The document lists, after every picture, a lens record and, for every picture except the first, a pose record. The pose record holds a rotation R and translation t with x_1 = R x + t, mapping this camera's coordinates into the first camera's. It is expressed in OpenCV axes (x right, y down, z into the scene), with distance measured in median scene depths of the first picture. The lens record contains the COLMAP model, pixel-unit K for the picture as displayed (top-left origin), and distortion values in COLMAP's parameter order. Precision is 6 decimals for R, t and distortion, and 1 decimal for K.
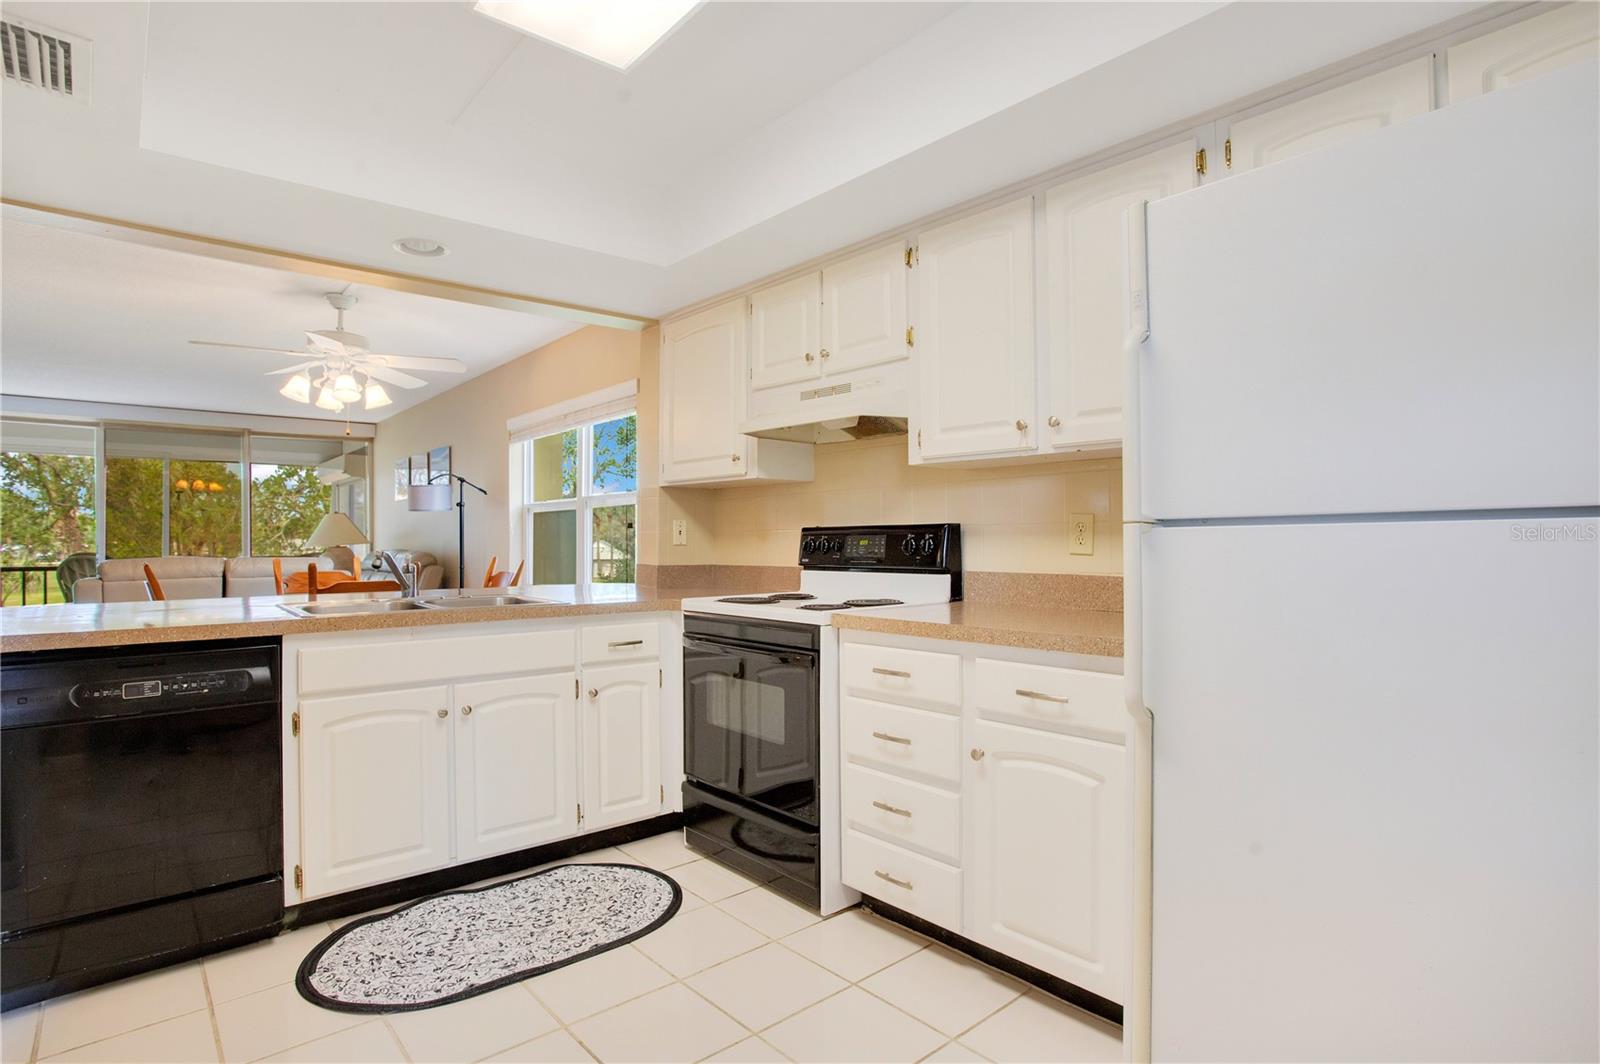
lens RADIAL K [[813.7, 0, 813.0], [0, 813.7, 537.8], [0, 0, 1]] dist [-0.072683, 0.040974]
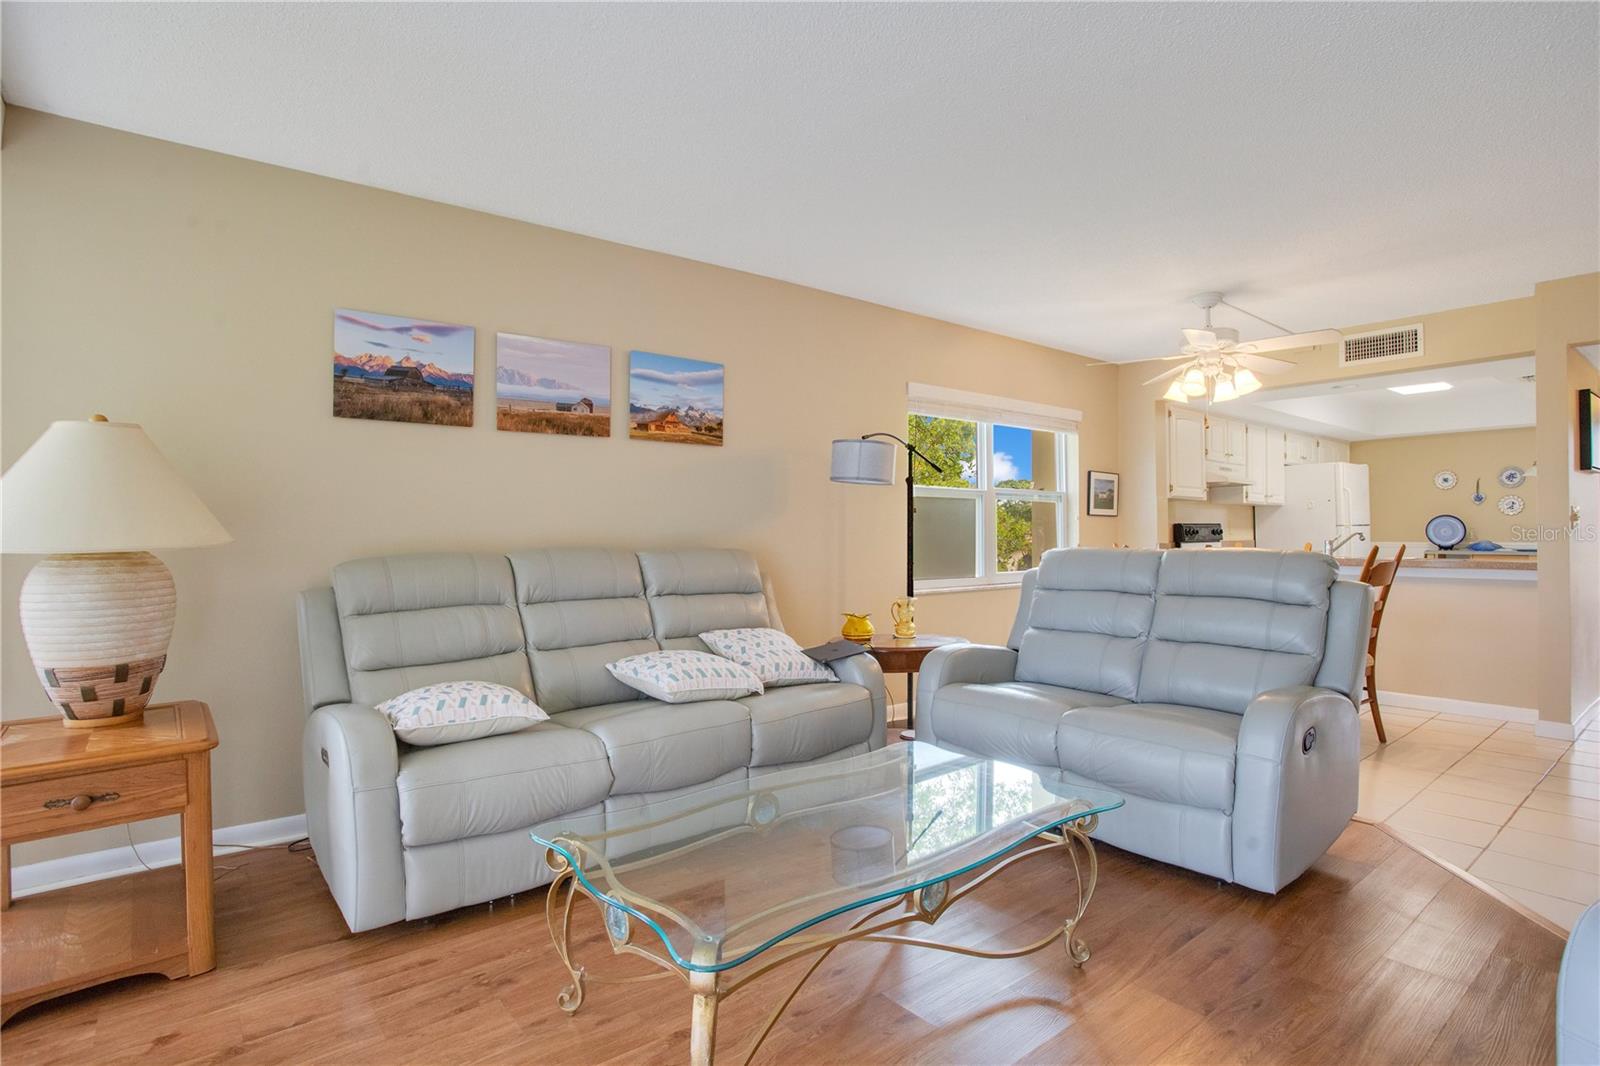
lens RADIAL K [[795.9, 0, 778.3], [0, 795.9, 533.6], [0, 0, 1]] dist [-0.051609, 0.016643]
pose [[0.062936, 0.004567, 0.998007, -2.836242], [0.003166, 0.999984, -0.004776, 0.026790], [-0.998013, 0.003461, 0.062920, 2.562000]]
